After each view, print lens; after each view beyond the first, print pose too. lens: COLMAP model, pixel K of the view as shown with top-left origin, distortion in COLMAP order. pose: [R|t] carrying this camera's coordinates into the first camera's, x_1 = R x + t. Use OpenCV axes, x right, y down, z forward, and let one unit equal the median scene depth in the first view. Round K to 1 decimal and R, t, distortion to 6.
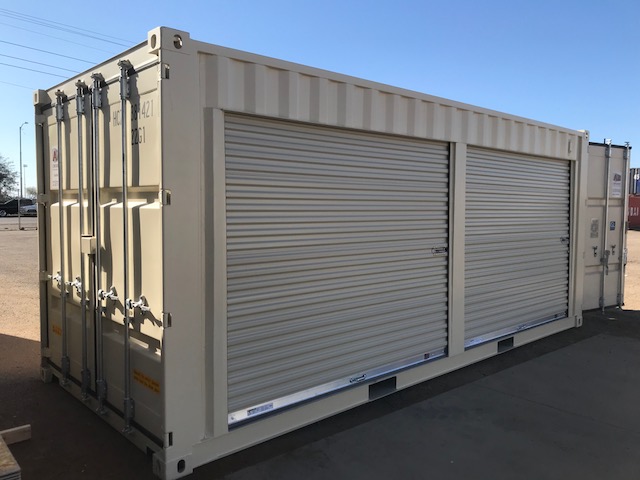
lens RADIAL K [[502.2, 0, 320.0], [0, 502.2, 240.0], [0, 0, 1]] dist [0.029697, 0.002726]
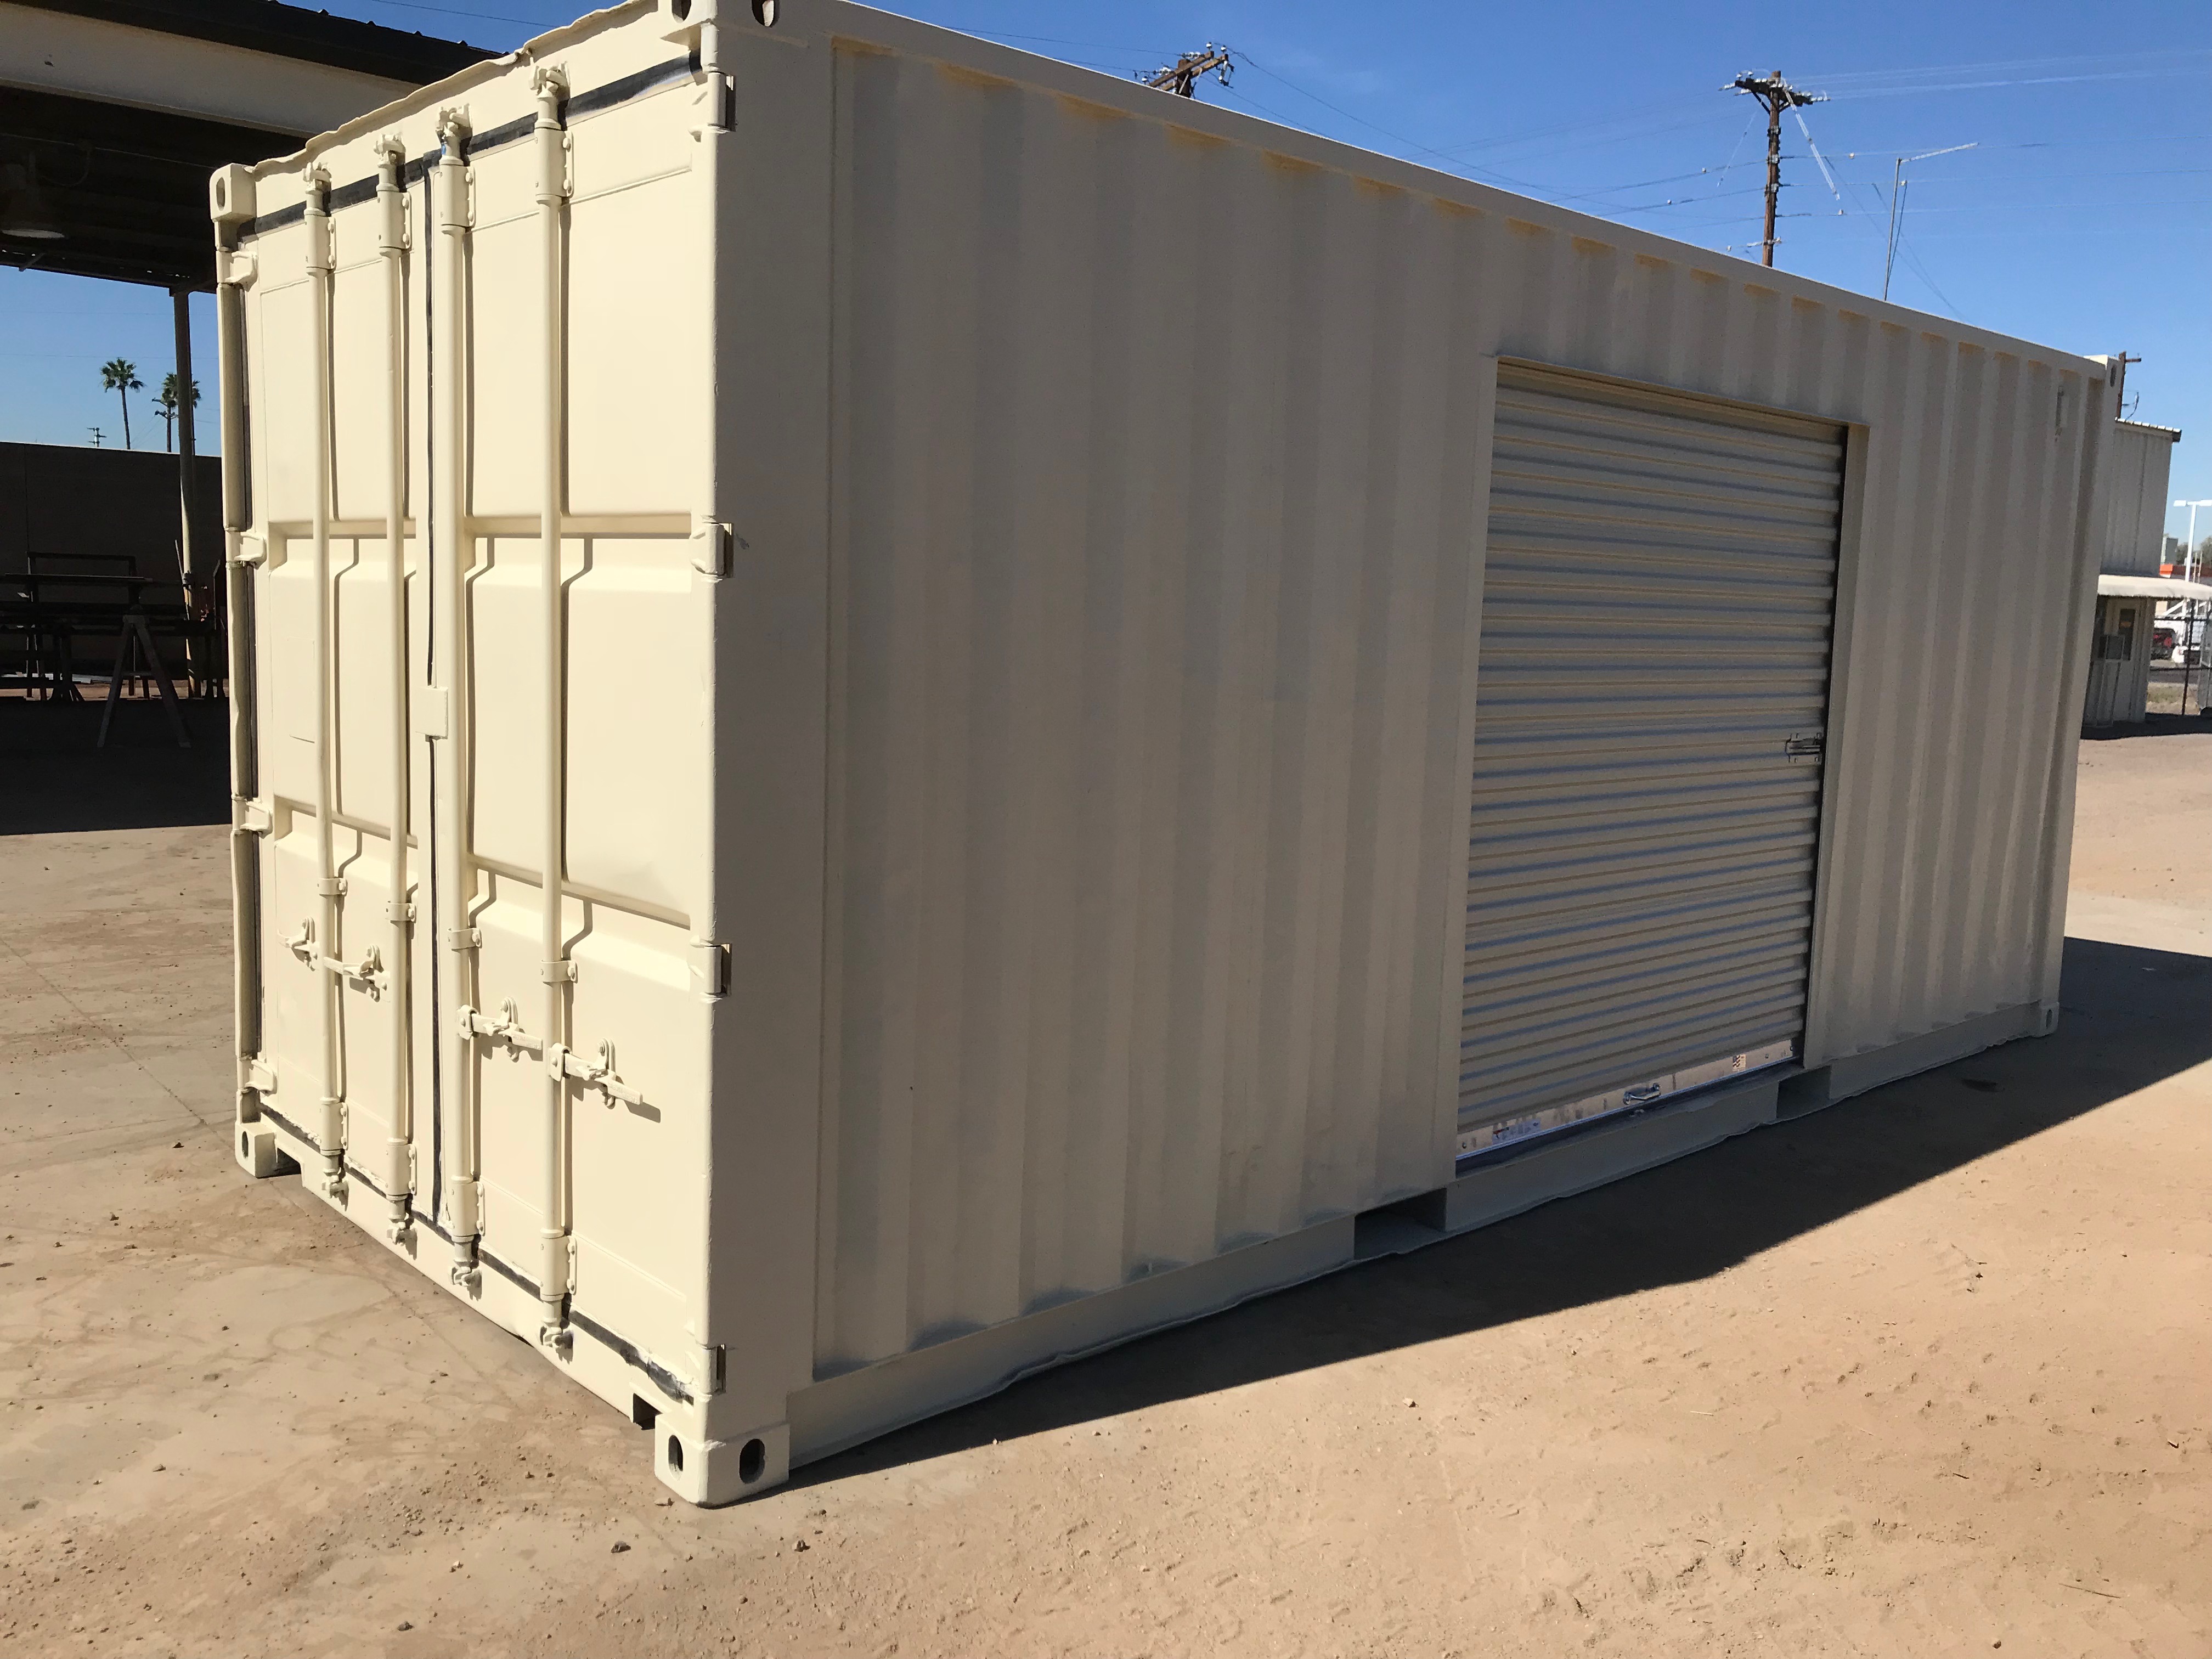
lens RADIAL K [[1838.2, 0, 1106.0], [0, 1838.2, 829.5], [0, 0, 1]] dist [0.026974, 0.006922]
pose [[0.999567, 0.021144, 0.020477, -0.235093], [-0.022271, 0.998154, 0.056496, 0.015157], [-0.019245, -0.056928, 0.998193, -0.201222]]
